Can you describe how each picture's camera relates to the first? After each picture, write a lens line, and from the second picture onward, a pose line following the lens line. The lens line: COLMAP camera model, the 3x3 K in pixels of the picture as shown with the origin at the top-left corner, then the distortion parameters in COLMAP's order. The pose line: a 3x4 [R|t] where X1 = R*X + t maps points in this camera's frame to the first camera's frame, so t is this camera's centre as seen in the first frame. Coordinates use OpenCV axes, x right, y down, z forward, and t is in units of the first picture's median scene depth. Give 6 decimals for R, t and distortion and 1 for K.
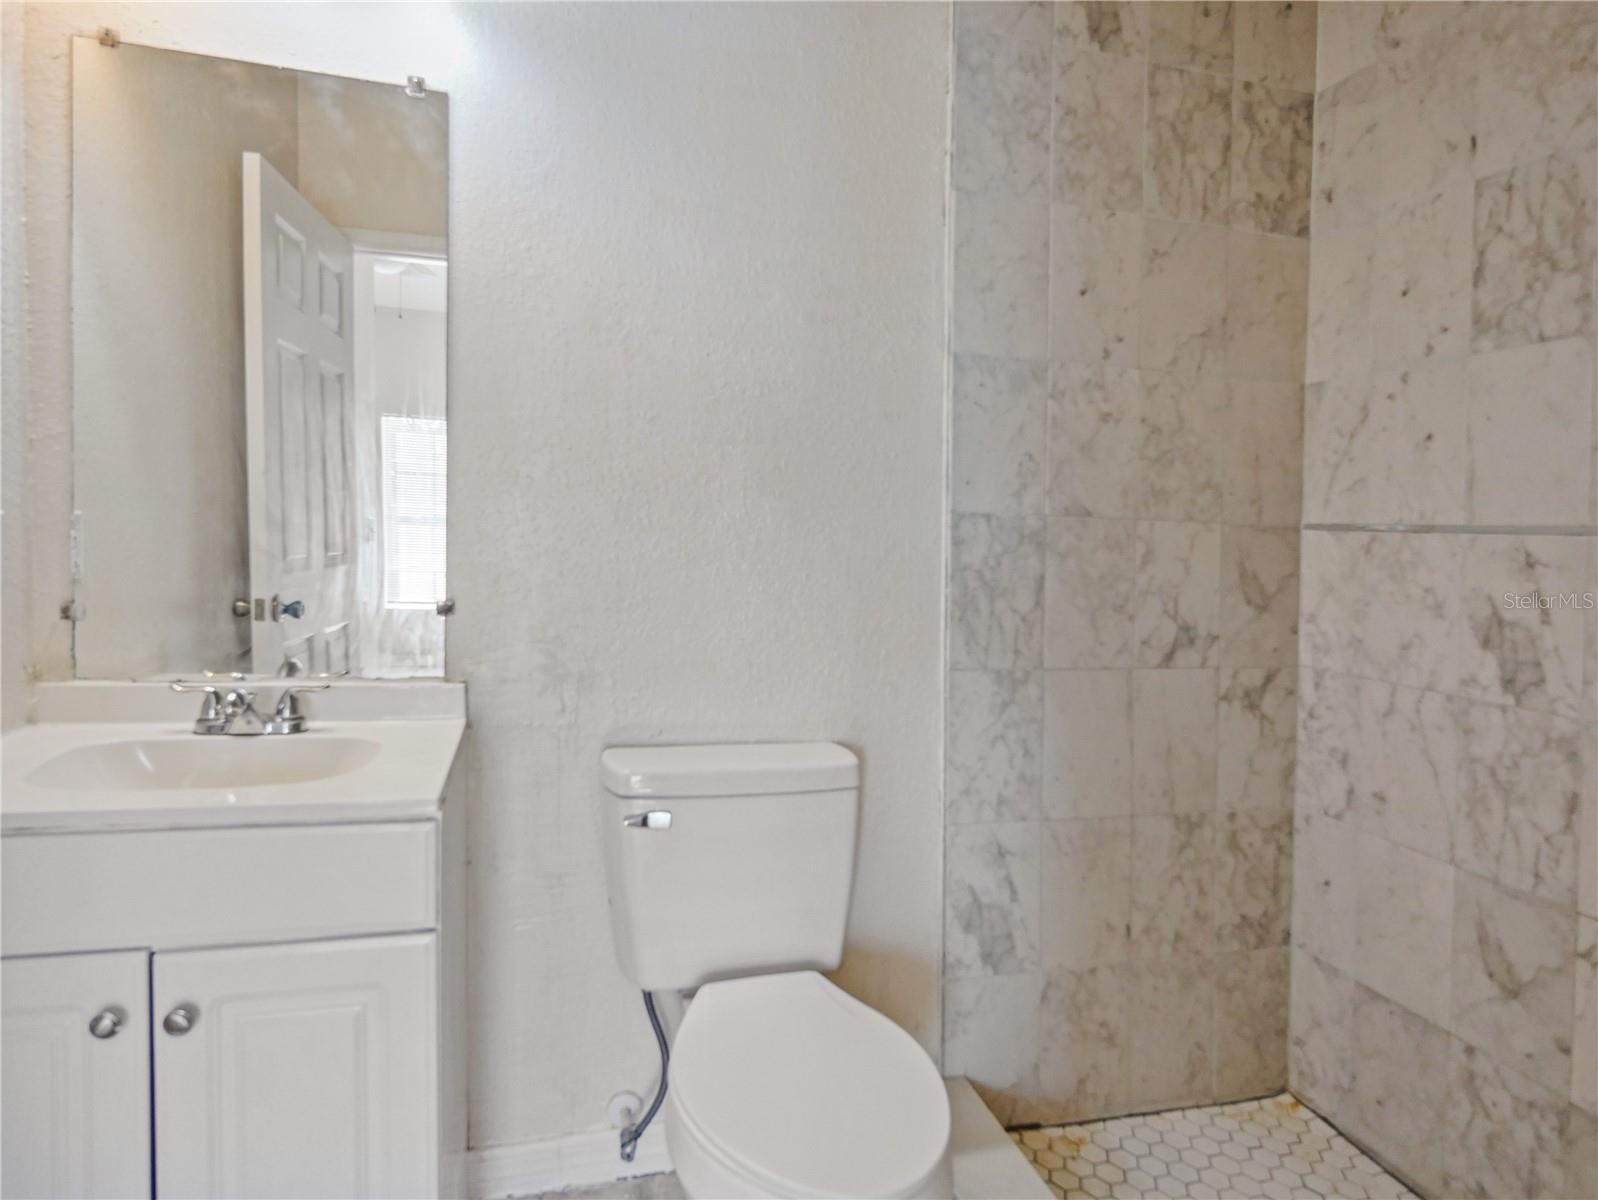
lens RADIAL K [[940.4, 0, 799.0], [0, 940.4, 600.0], [0, 0, 1]] dist [0.006236, -0.003025]
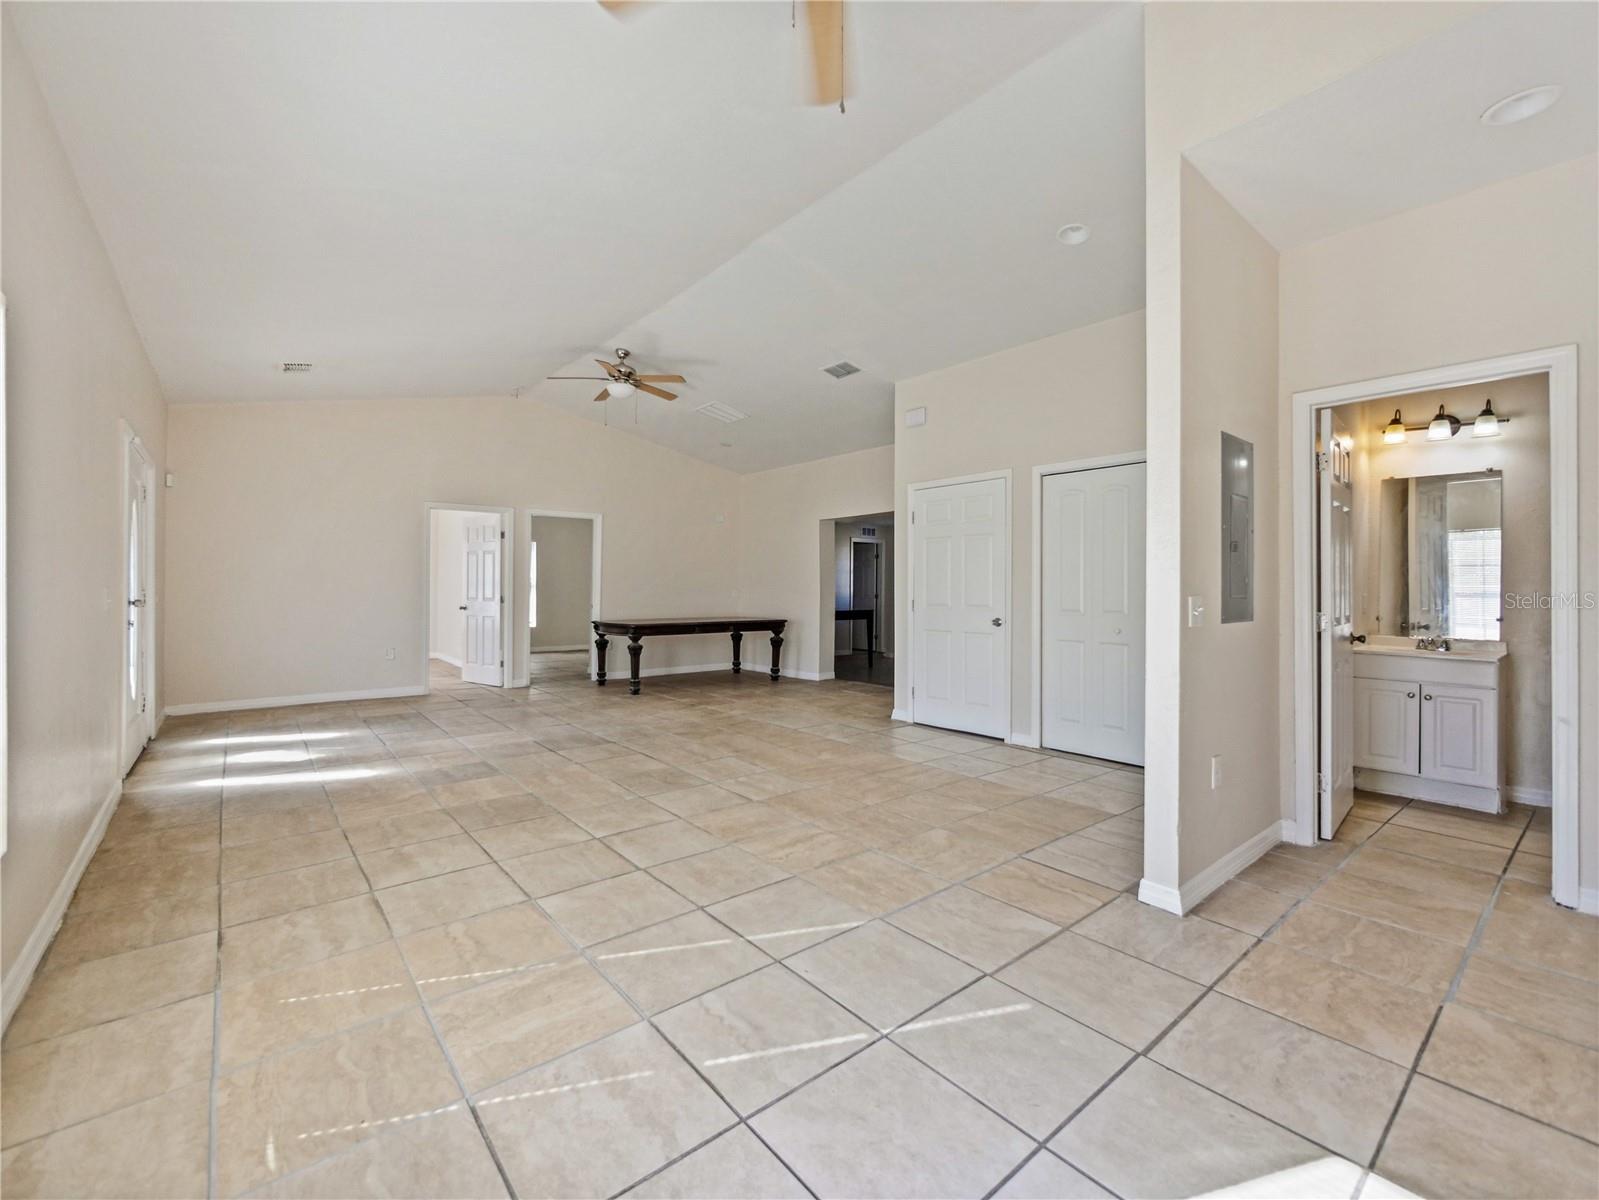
lens RADIAL K [[699.1, 0, 814.4], [0, 699.1, 599.9], [0, 0, 1]] dist [-0.008539, -0.000008]
pose [[0.416203, -0.022276, -0.908999, 0.591012], [-0.050028, 0.997625, -0.047355, 0.127141], [0.907894, 0.065185, 0.414100, -1.553407]]
